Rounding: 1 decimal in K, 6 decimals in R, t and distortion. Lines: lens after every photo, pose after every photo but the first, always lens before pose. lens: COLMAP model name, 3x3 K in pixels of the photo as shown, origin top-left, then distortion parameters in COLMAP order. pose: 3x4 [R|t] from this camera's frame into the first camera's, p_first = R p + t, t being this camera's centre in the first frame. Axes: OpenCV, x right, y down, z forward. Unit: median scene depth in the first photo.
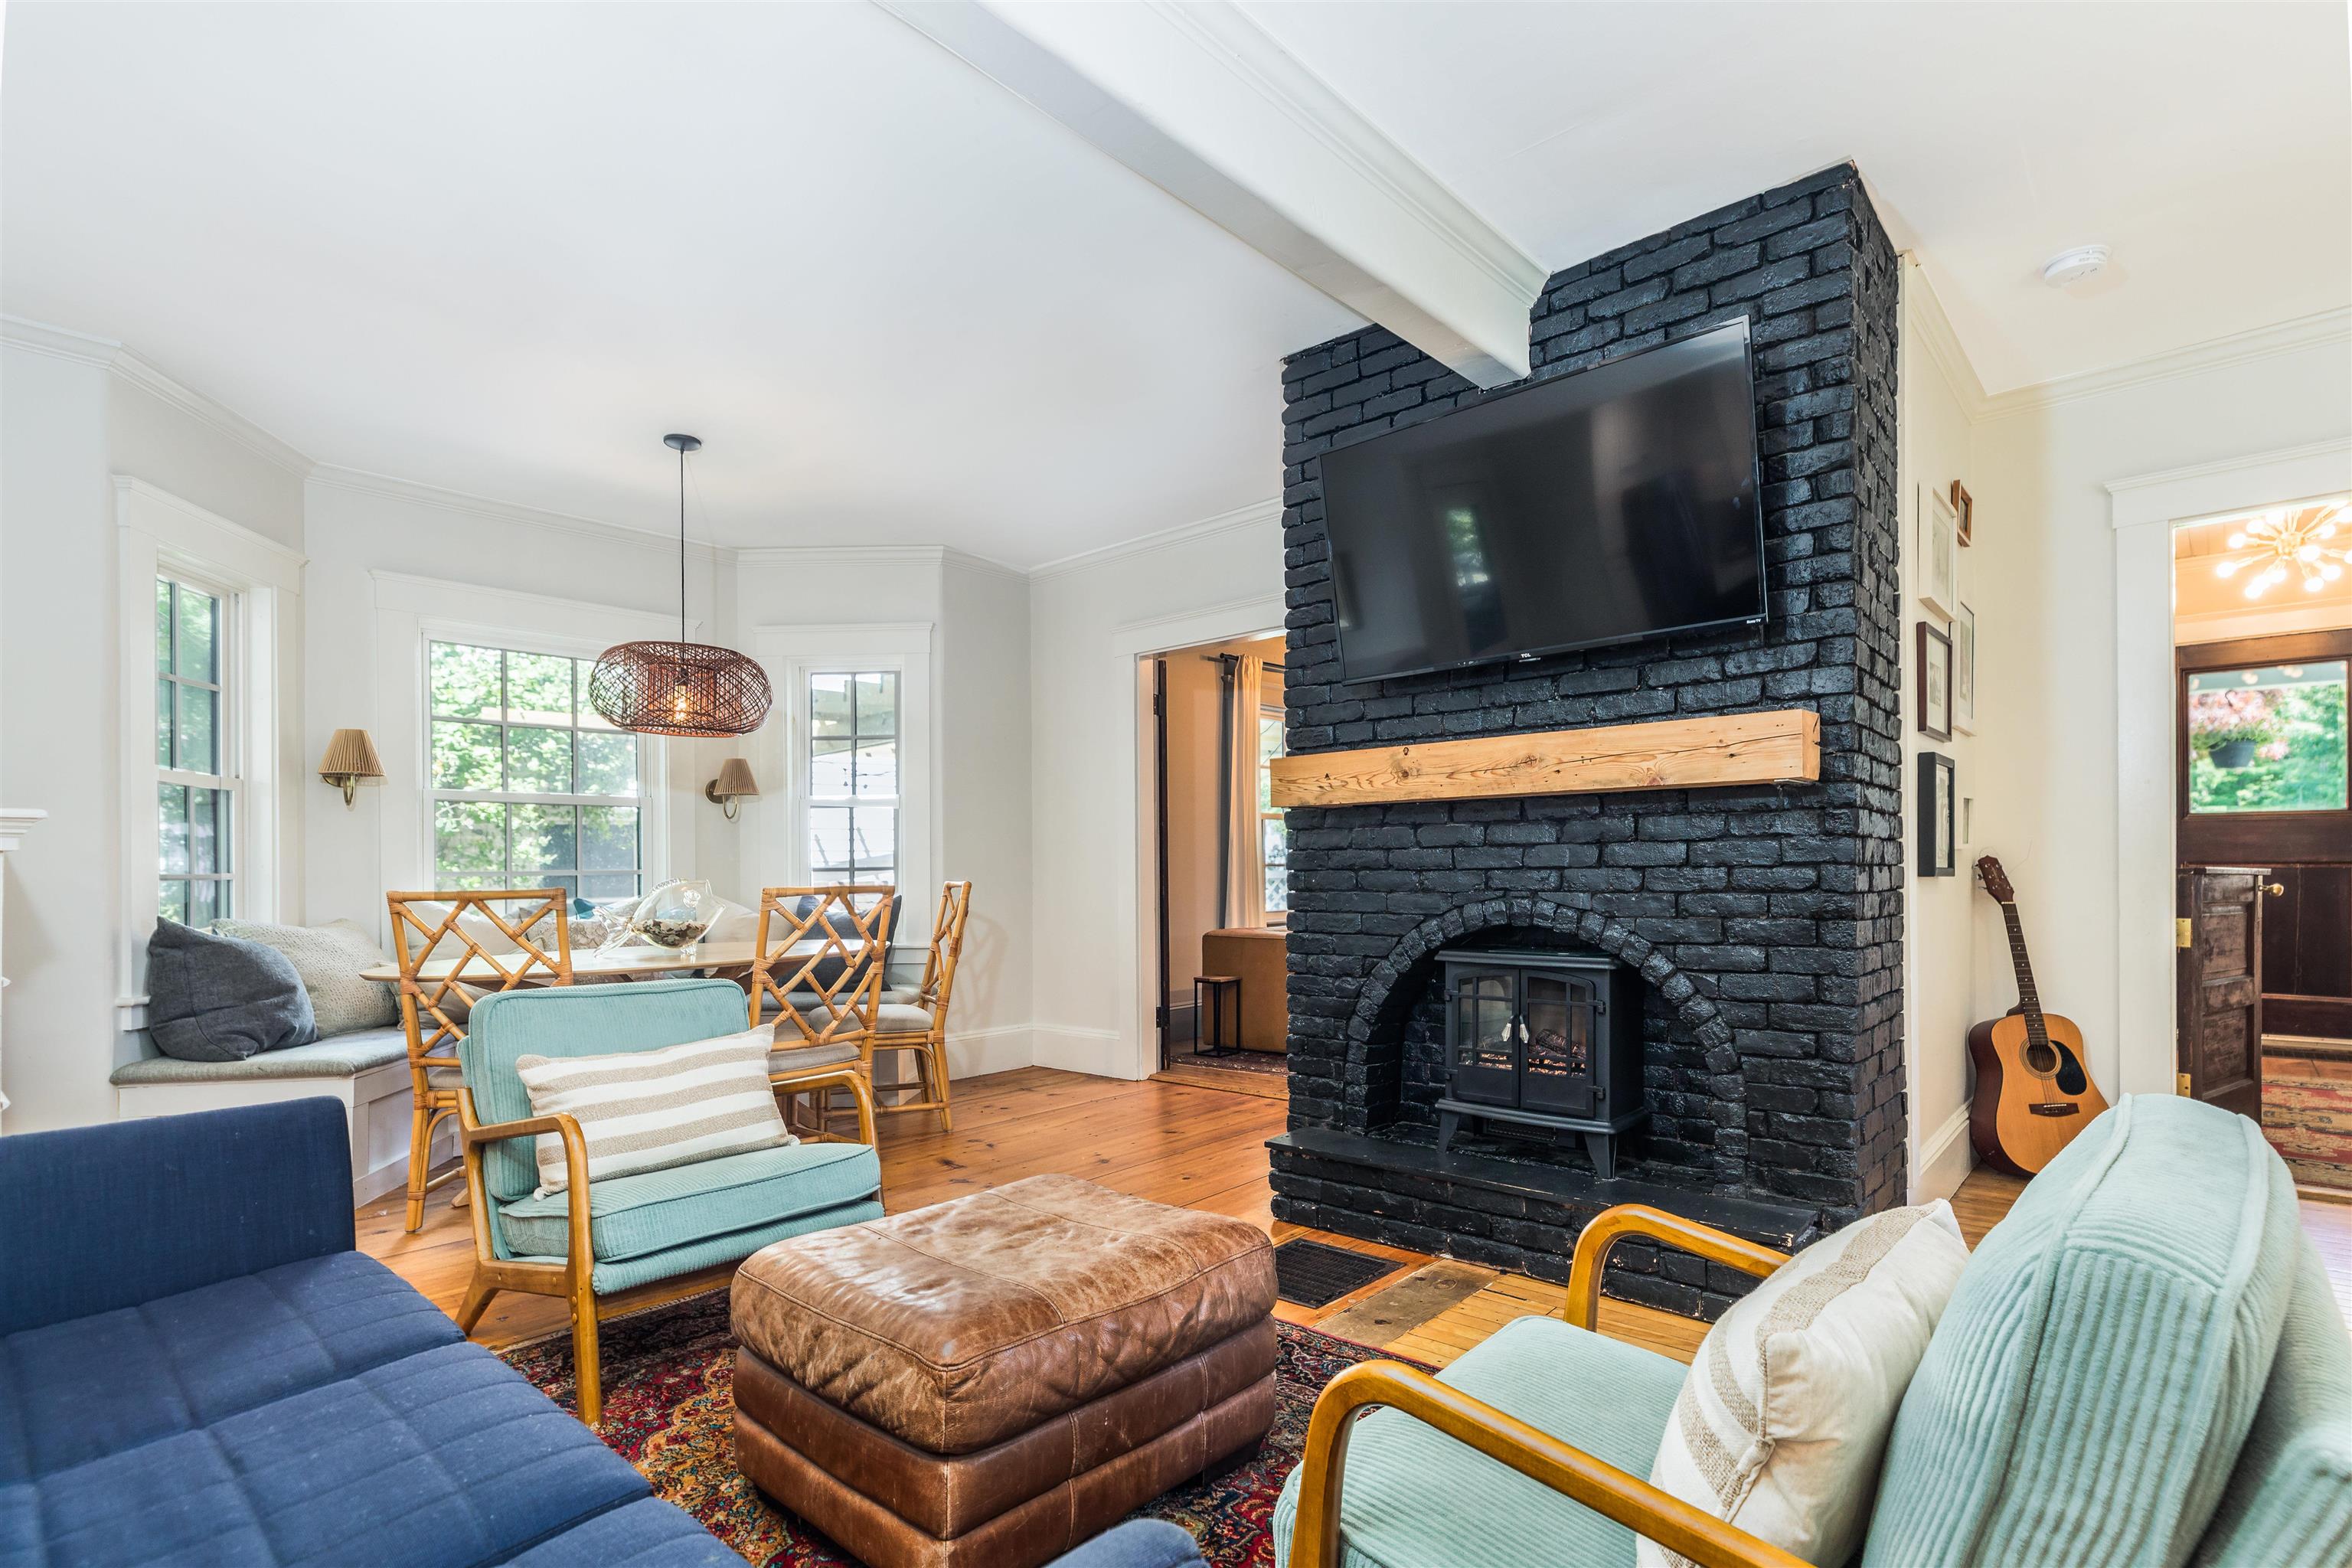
lens RADIAL K [[1143.8, 0, 1173.5], [0, 1143.8, 870.7], [0, 0, 1]] dist [0.001602, 0.000000]
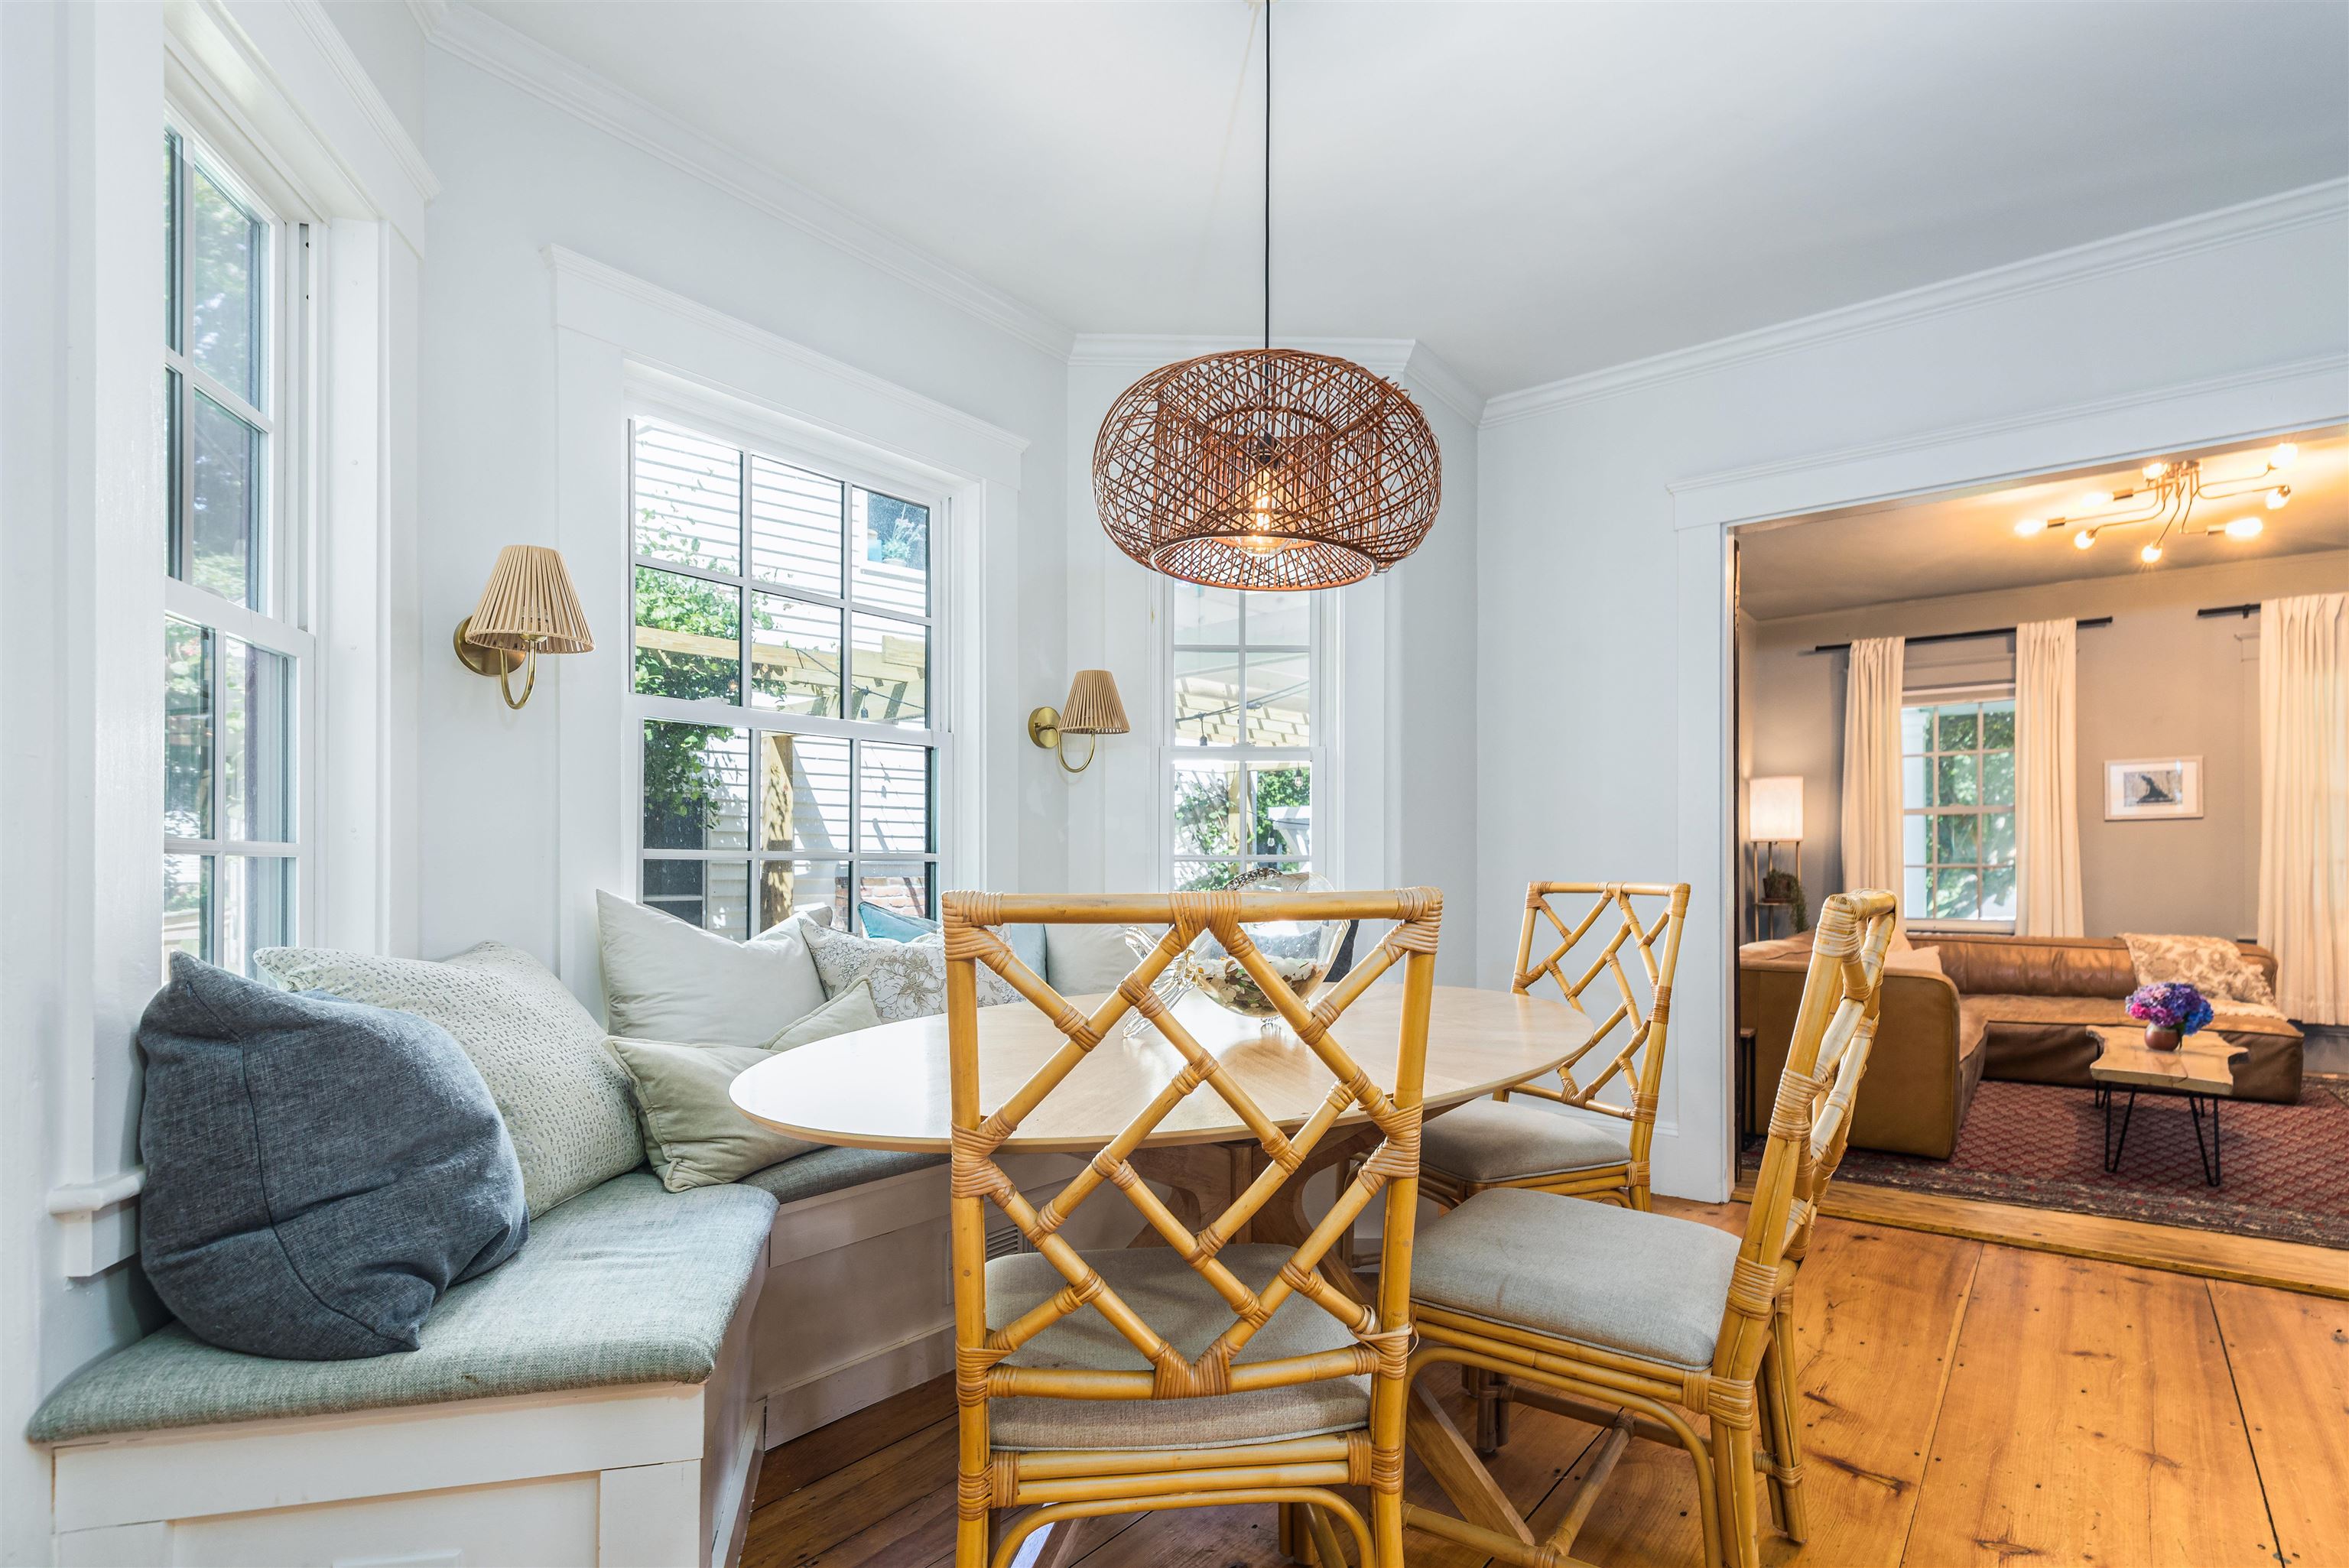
lens RADIAL K [[1164.5, 0, 1187.7], [0, 1164.5, 864.8], [0, 0, 1]] dist [0.004420, 0.001029]
pose [[0.996670, 0.016691, 0.079812, -0.657930], [-0.016379, 0.999855, -0.004554, 0.009406], [-0.079877, 0.003232, 0.996800, 0.668457]]
